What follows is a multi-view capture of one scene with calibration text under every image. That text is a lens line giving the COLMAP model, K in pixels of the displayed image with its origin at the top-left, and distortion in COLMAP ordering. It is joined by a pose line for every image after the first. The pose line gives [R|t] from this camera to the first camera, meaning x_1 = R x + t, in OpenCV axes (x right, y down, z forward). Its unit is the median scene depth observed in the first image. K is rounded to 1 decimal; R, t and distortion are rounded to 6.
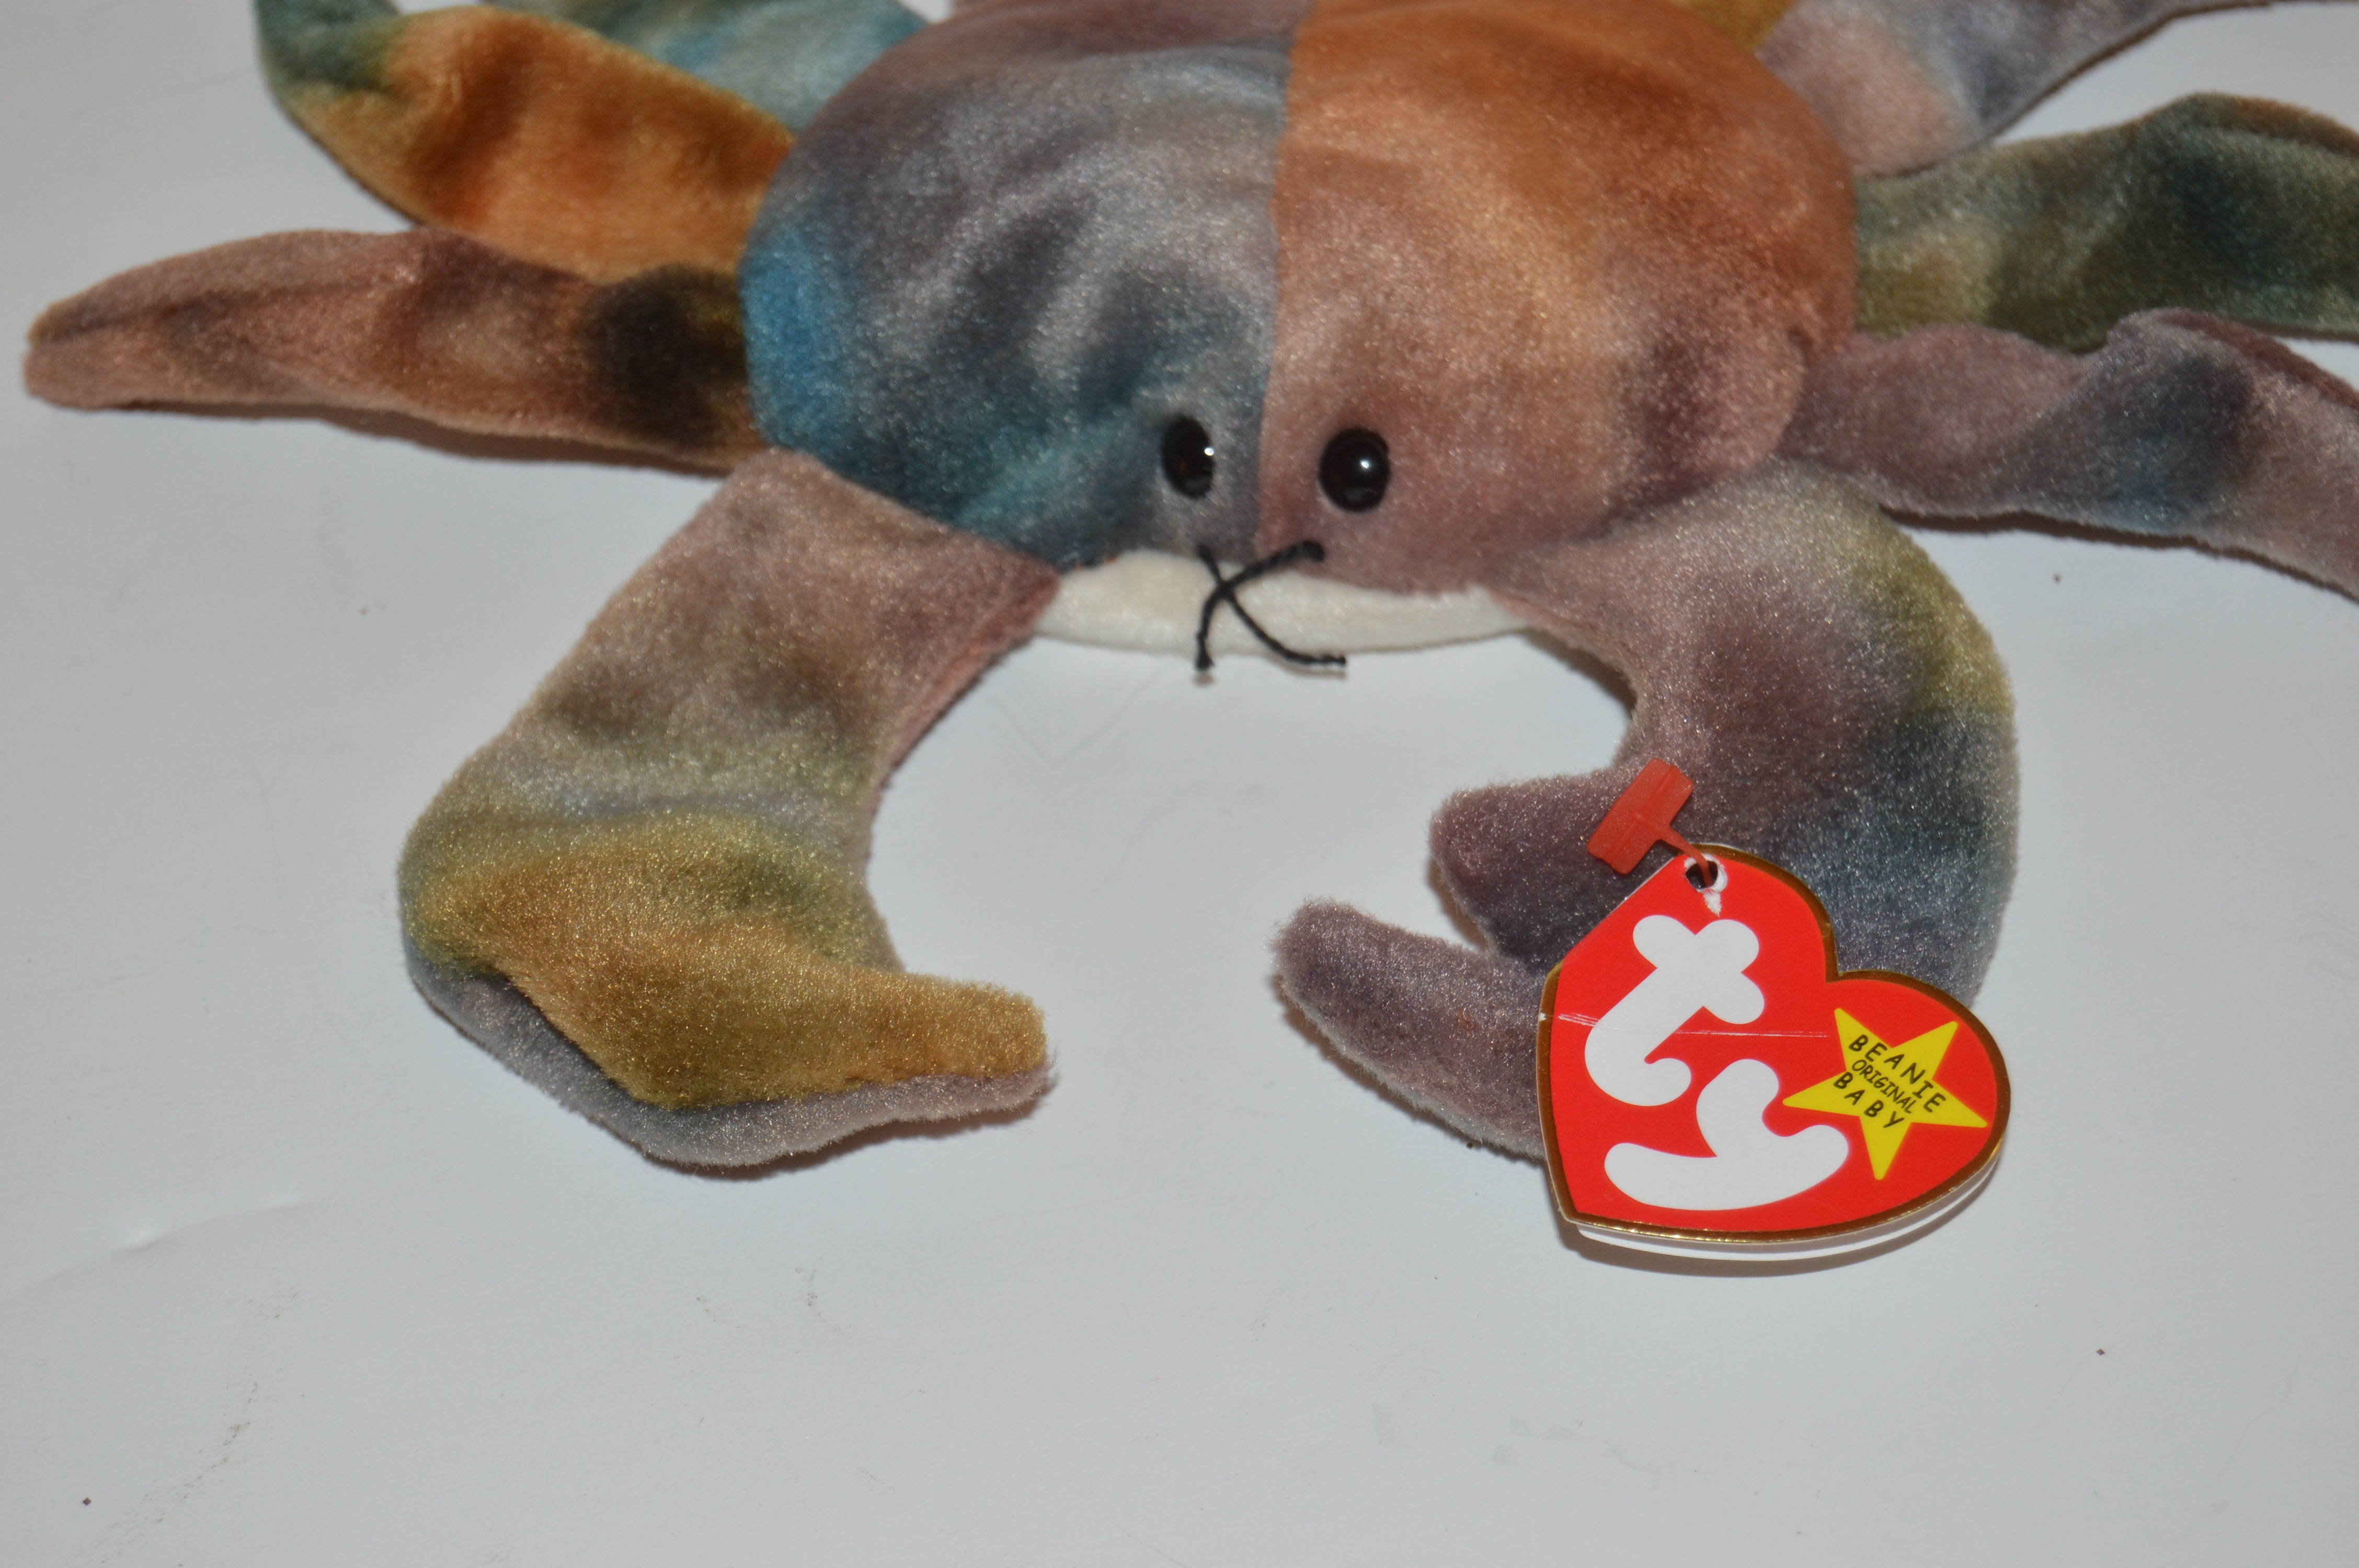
lens RADIAL K [[5536.9, 0, 1179.5], [0, 5536.9, 784.0], [0, 0, 1]] dist [0.042590, -0.859618]
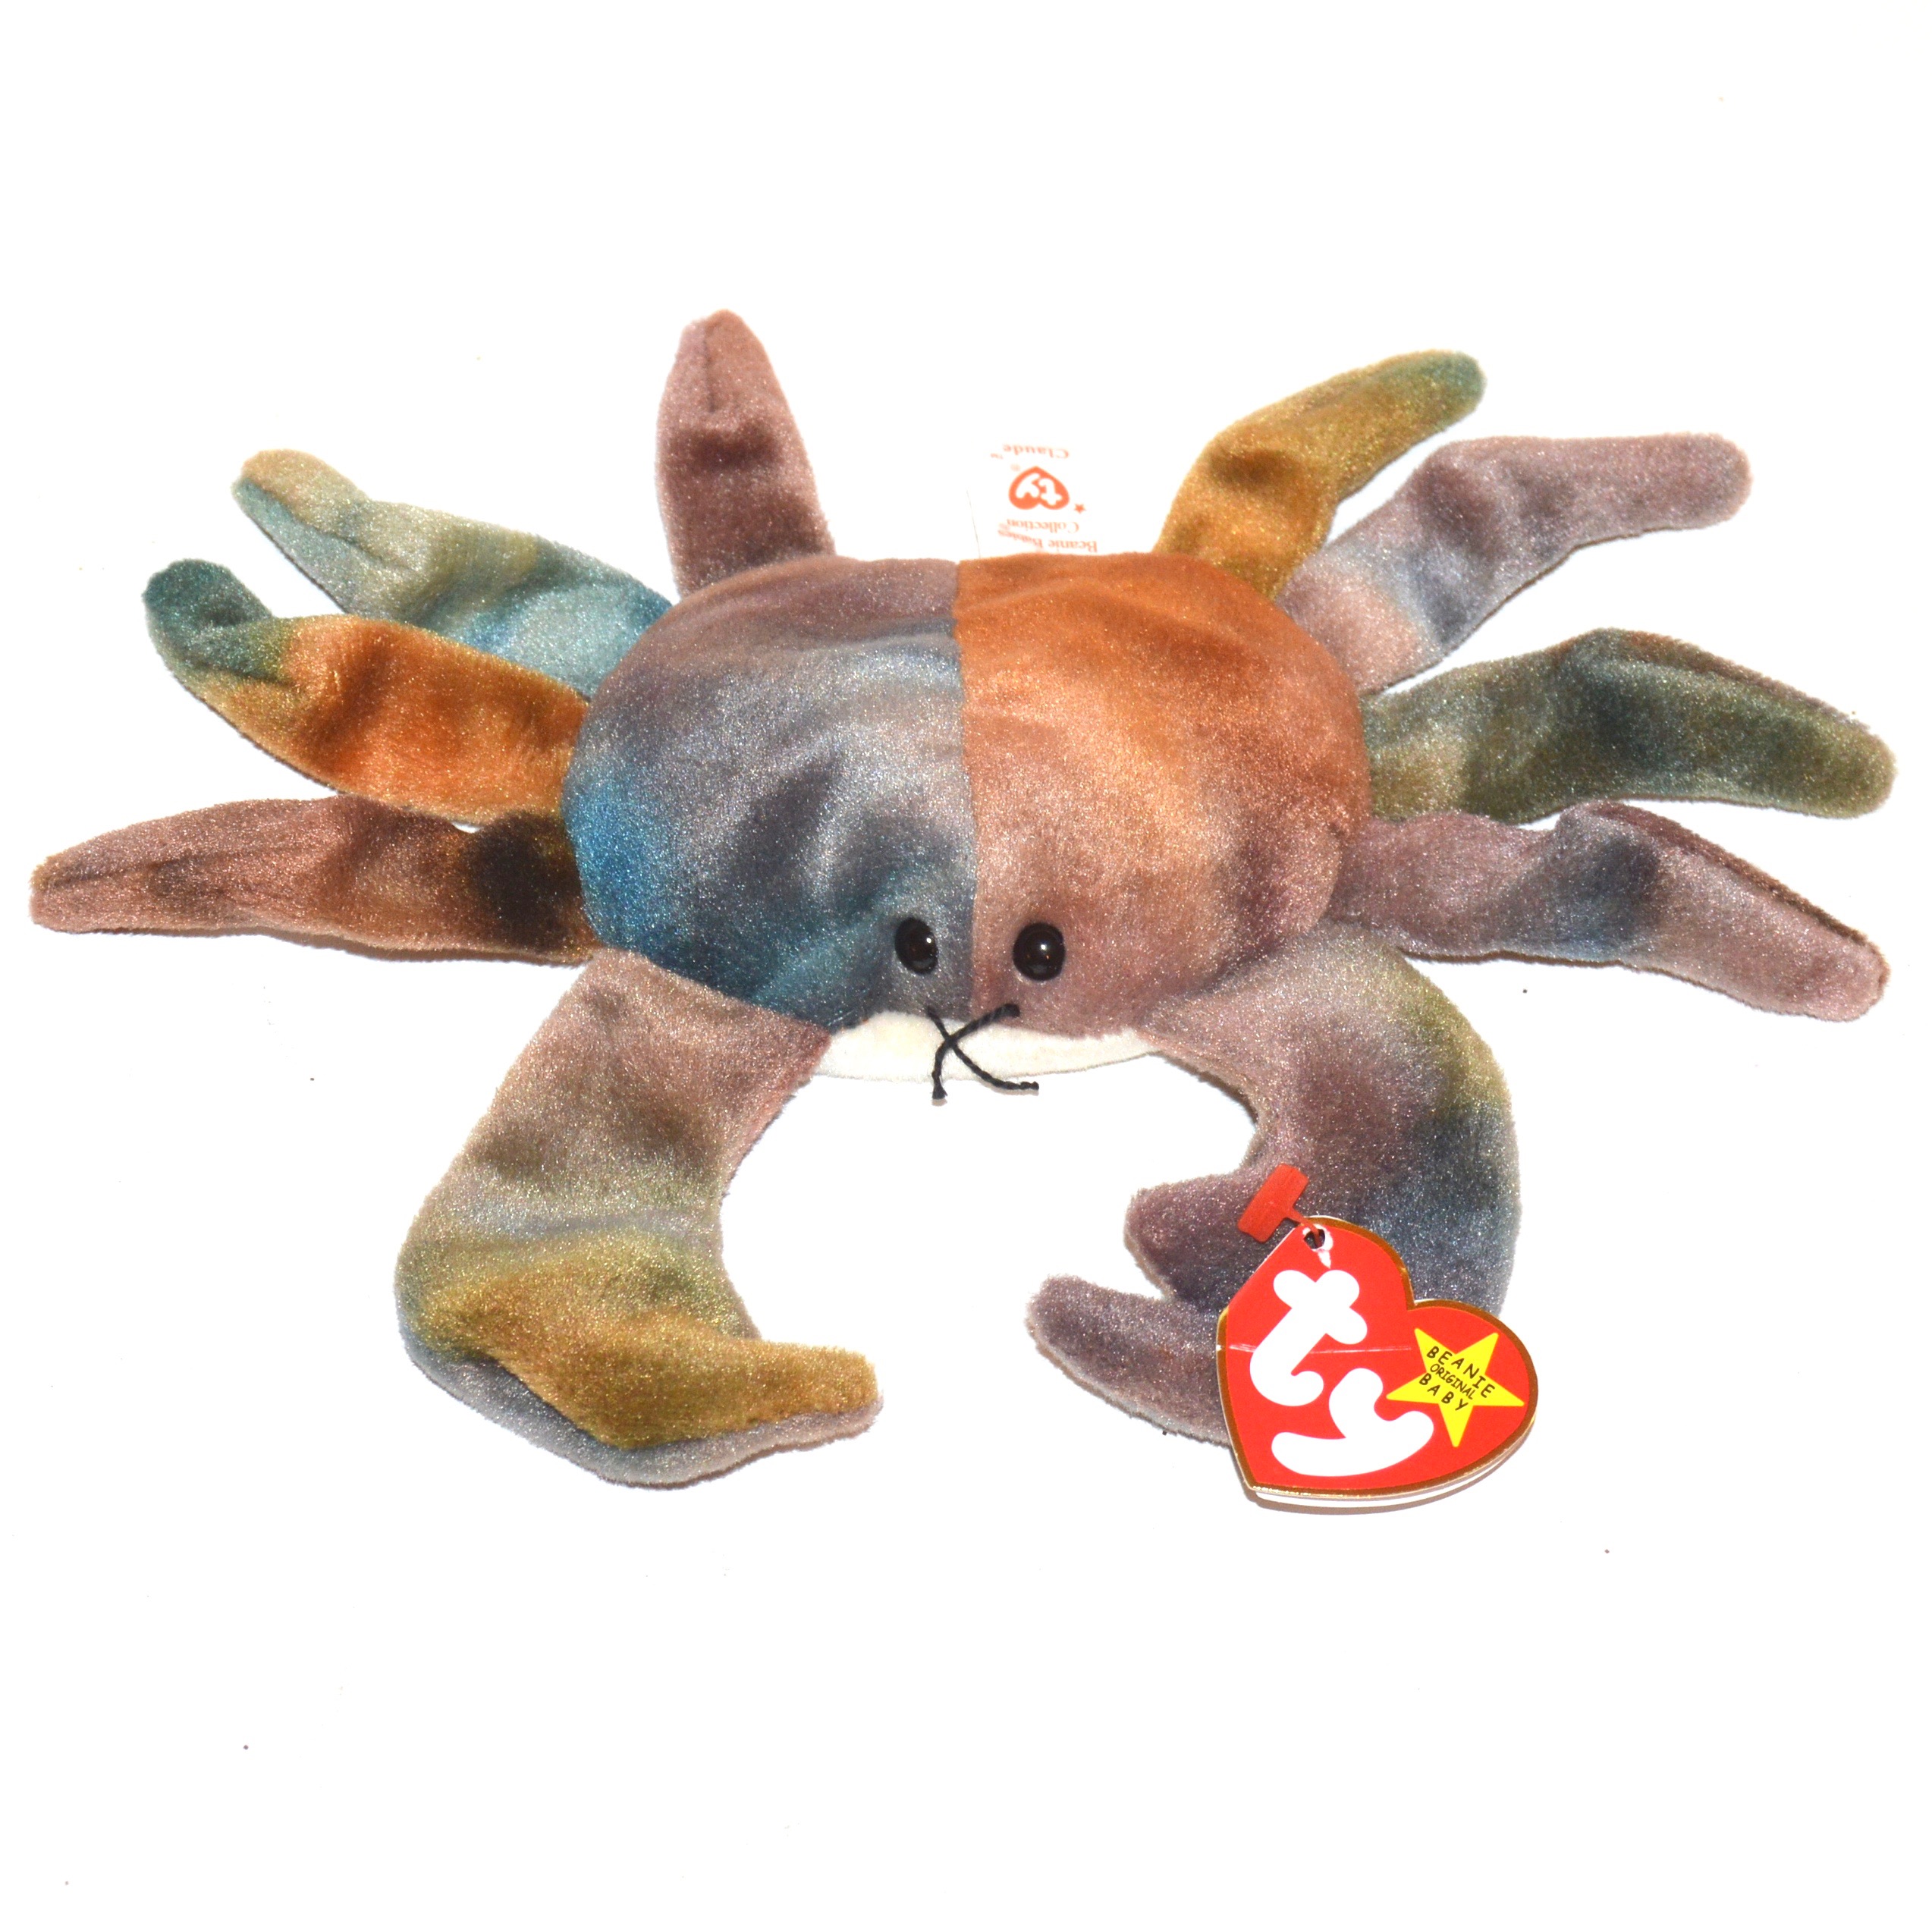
lens RADIAL K [[5644.6, 0, 966.0], [0, 5644.6, 966.0], [0, 0, 1]] dist [0.003905, 0.039470]
pose [[0.993457, -0.056114, 0.099466, -0.130194], [0.053749, 0.998208, 0.026300, -0.091953], [-0.100764, -0.020781, 0.994693, -0.431414]]
